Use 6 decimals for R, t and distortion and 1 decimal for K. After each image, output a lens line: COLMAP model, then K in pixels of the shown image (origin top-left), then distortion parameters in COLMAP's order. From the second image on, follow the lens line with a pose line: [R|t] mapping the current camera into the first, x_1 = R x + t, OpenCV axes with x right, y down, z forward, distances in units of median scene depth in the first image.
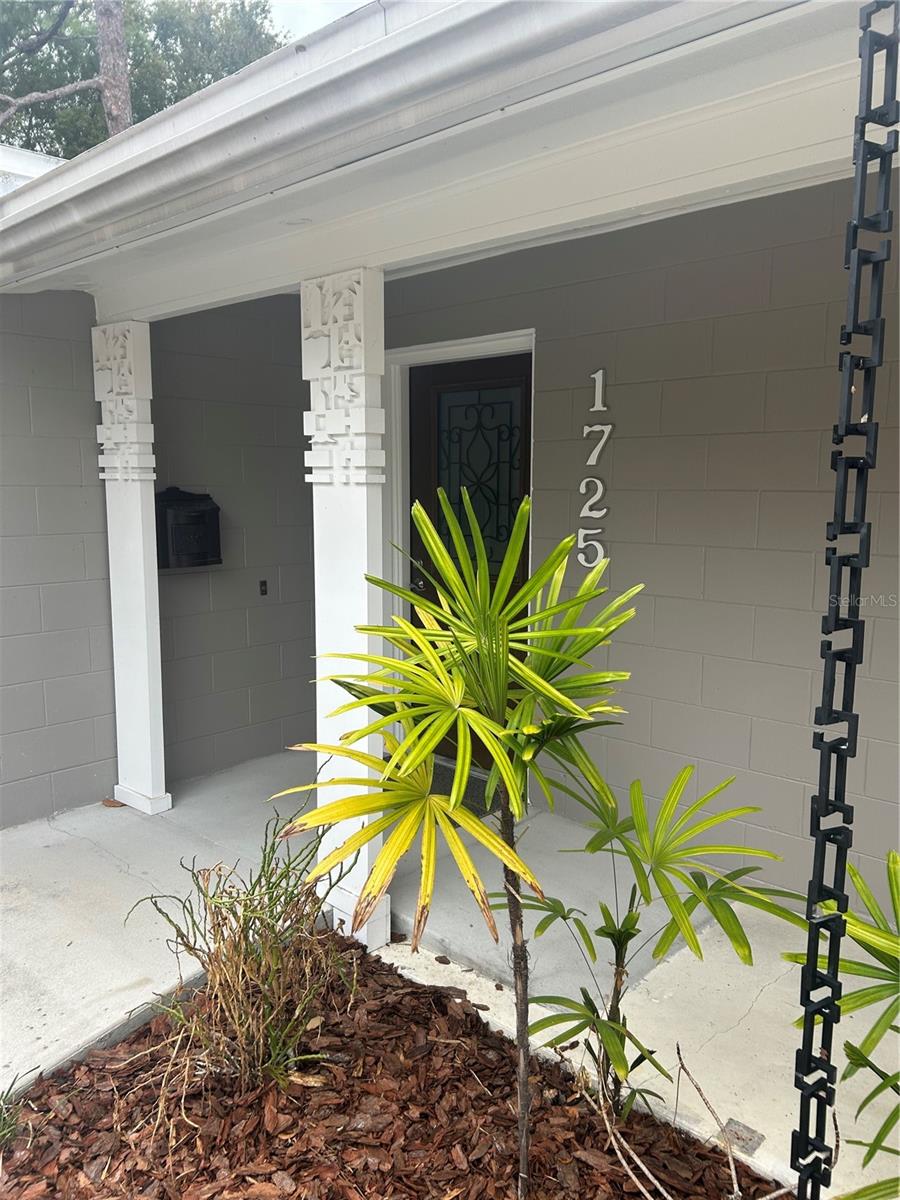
lens RADIAL K [[908.0, 0, 447.0], [0, 908.0, 602.2], [0, 0, 1]] dist [0.024041, -0.005175]
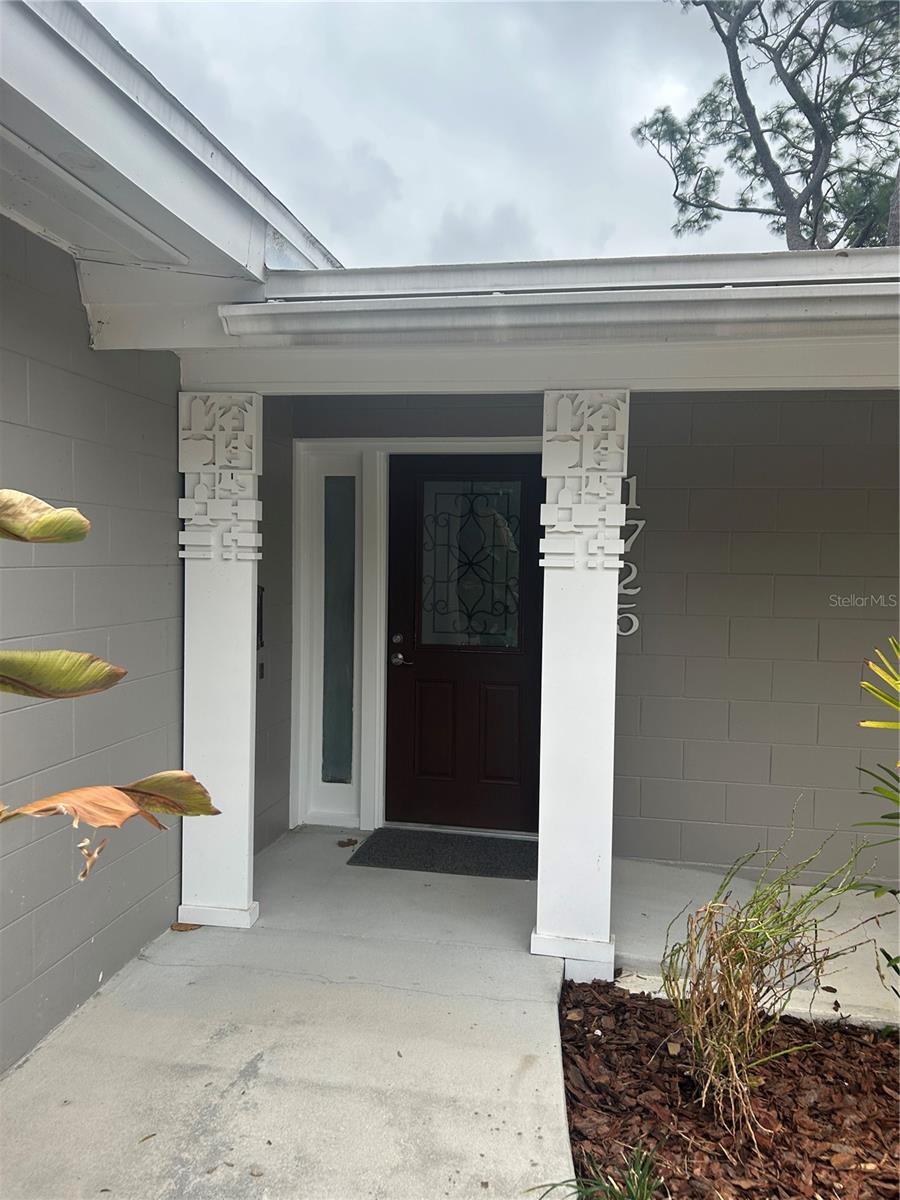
lens RADIAL K [[905.4, 0, 450.0], [0, 905.4, 600.0], [0, 0, 1]] dist [0.049449, -0.040928]
pose [[0.834382, -0.013945, 0.551010, -0.720035], [0.058278, 0.996308, -0.063035, -0.023753], [-0.548097, 0.084708, 0.832114, 0.123396]]
